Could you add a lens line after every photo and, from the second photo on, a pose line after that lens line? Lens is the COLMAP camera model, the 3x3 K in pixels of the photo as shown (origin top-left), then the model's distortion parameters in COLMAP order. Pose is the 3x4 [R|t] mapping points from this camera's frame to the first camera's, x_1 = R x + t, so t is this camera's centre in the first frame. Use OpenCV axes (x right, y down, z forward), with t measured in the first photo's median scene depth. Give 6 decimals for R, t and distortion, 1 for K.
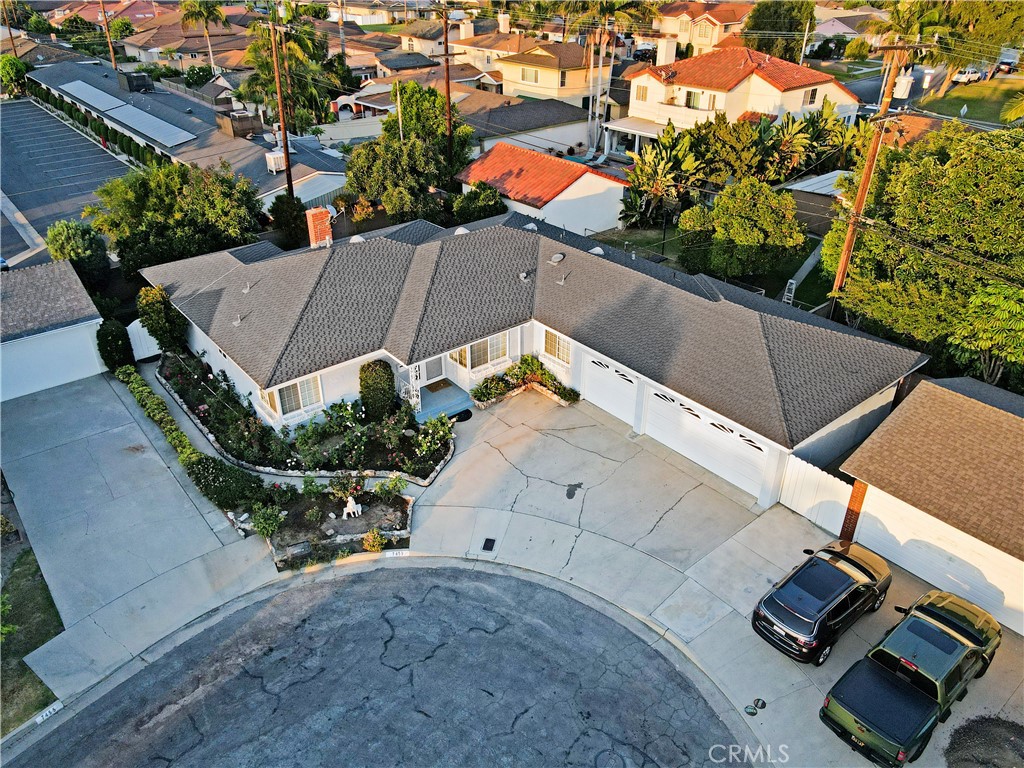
lens RADIAL K [[747.4, 0, 506.0], [0, 747.4, 373.7], [0, 0, 1]] dist [0.011879, 0.001952]
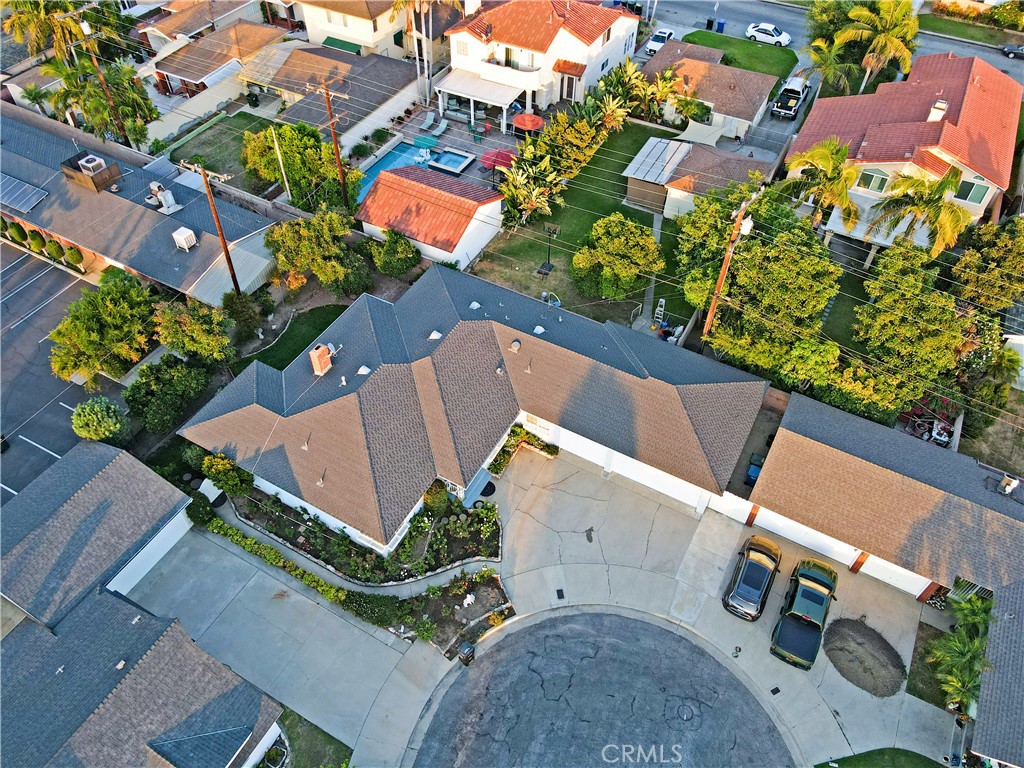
lens RADIAL K [[747.4, 0, 506.0], [0, 747.4, 373.7], [0, 0, 1]] dist [0.011879, 0.001952]
pose [[0.930640, -0.262670, 0.254781, -0.326690], [0.172527, 0.928956, 0.327528, -0.595534], [-0.322712, -0.260854, 0.909842, -0.240139]]
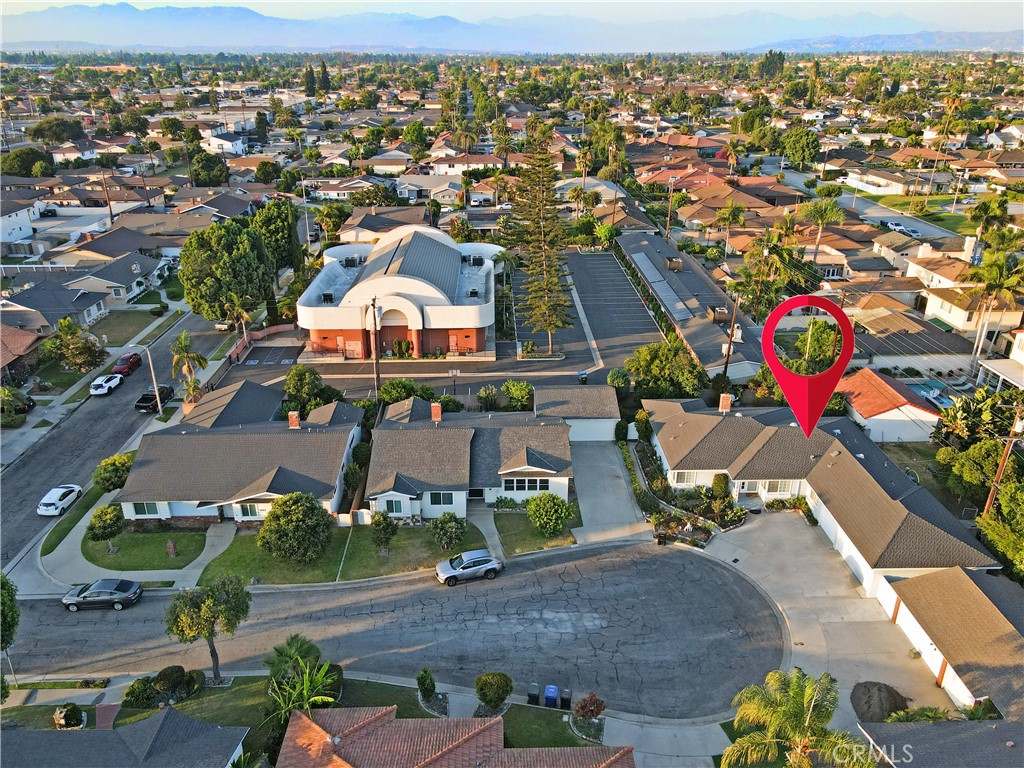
lens RADIAL K [[747.4, 0, 506.0], [0, 747.4, 373.7], [0, 0, 1]] dist [0.011879, 0.001952]
pose [[0.786236, 0.243383, -0.567977, 0.484369], [-0.305791, 0.951975, -0.015370, -0.065368], [0.536959, 0.185766, 0.822901, -1.172241]]
